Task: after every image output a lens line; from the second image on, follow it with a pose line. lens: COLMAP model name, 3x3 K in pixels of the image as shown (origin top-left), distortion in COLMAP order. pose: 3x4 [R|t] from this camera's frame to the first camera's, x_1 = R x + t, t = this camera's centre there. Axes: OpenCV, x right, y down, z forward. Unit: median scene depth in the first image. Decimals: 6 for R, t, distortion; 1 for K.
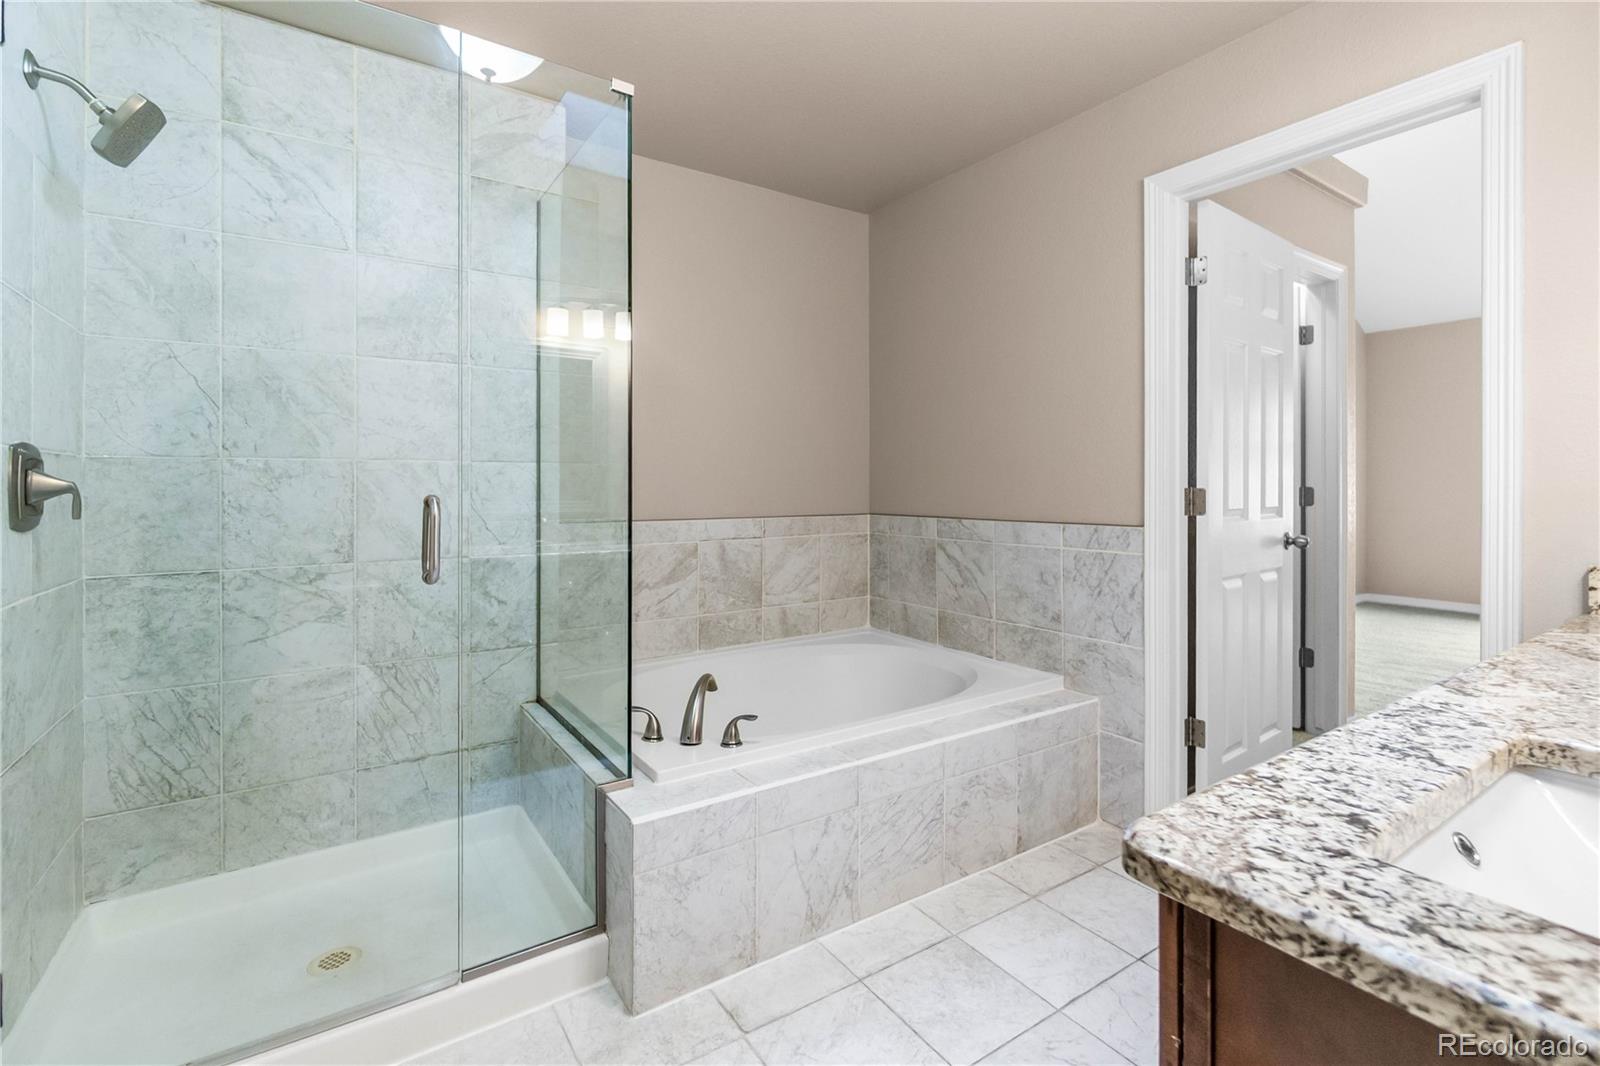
lens RADIAL K [[710.9, 0, 776.9], [0, 710.9, 487.0], [0, 0, 1]] dist [-0.001759, -0.000006]
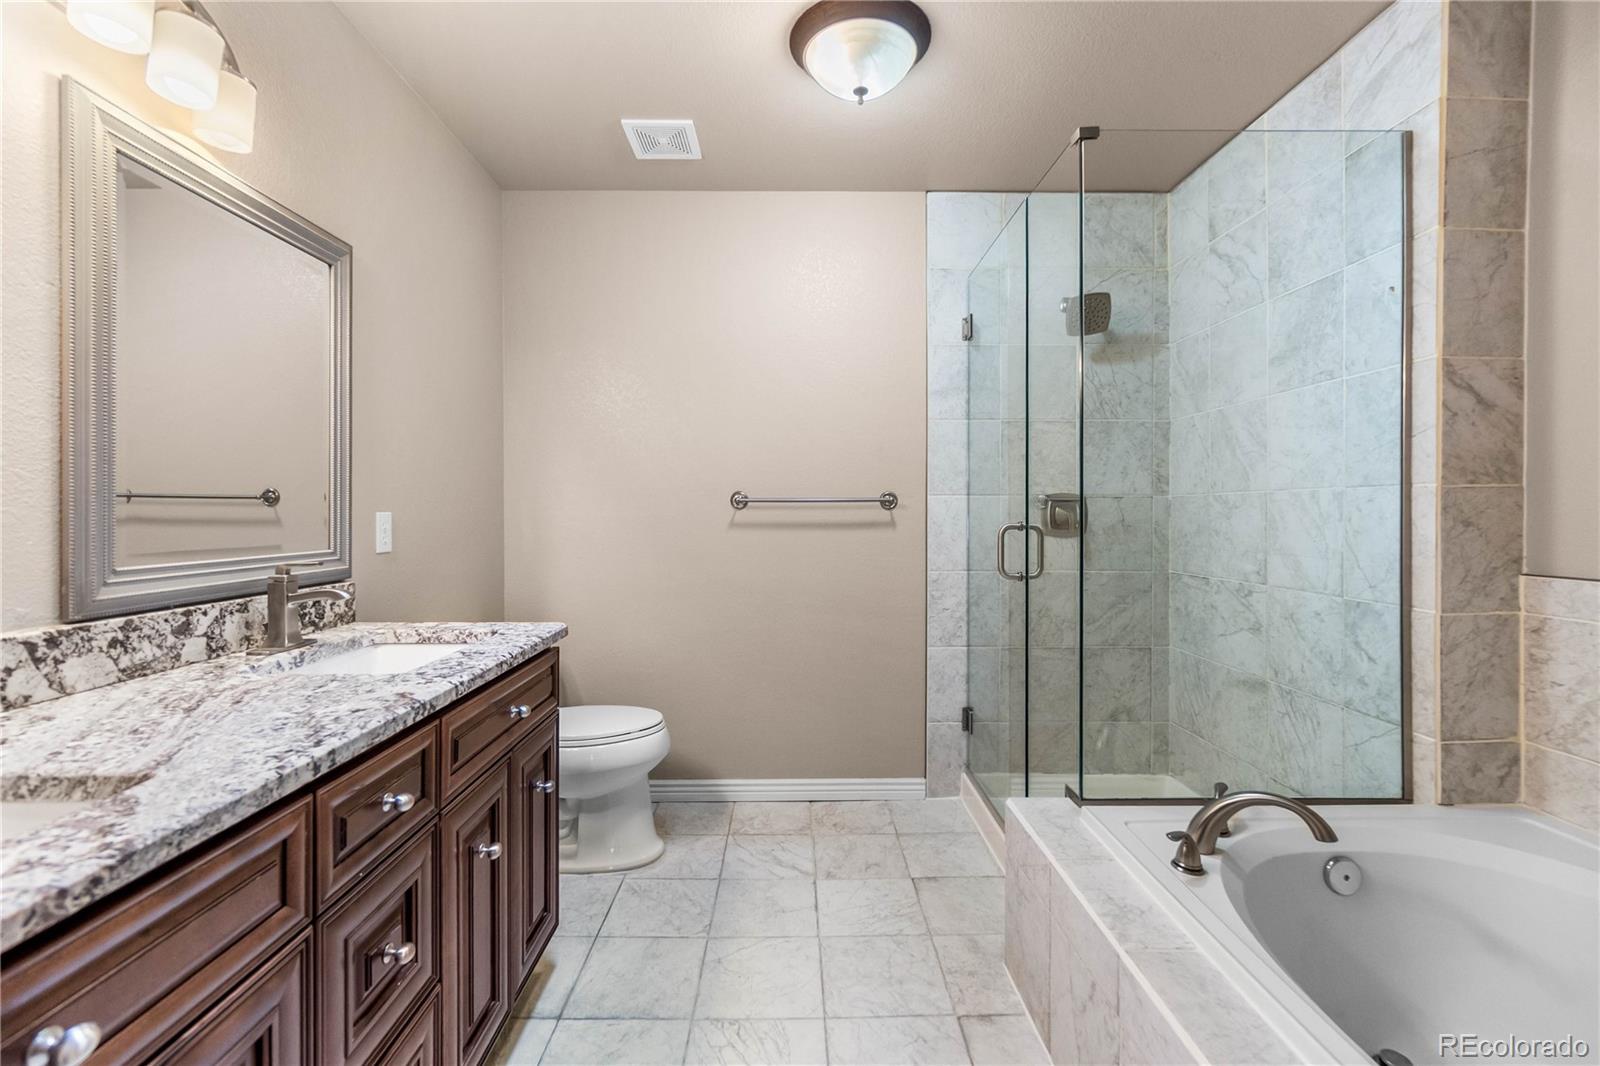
lens RADIAL K [[710.9, 0, 797.9], [0, 710.9, 519.9], [0, 0, 1]] dist [-0.001759, -0.000006]
pose [[-0.528400, 0.007459, -0.848963, 0.717616], [-0.002477, 0.999944, 0.010327, -0.003938], [0.848992, 0.007559, -0.528351, 0.969080]]
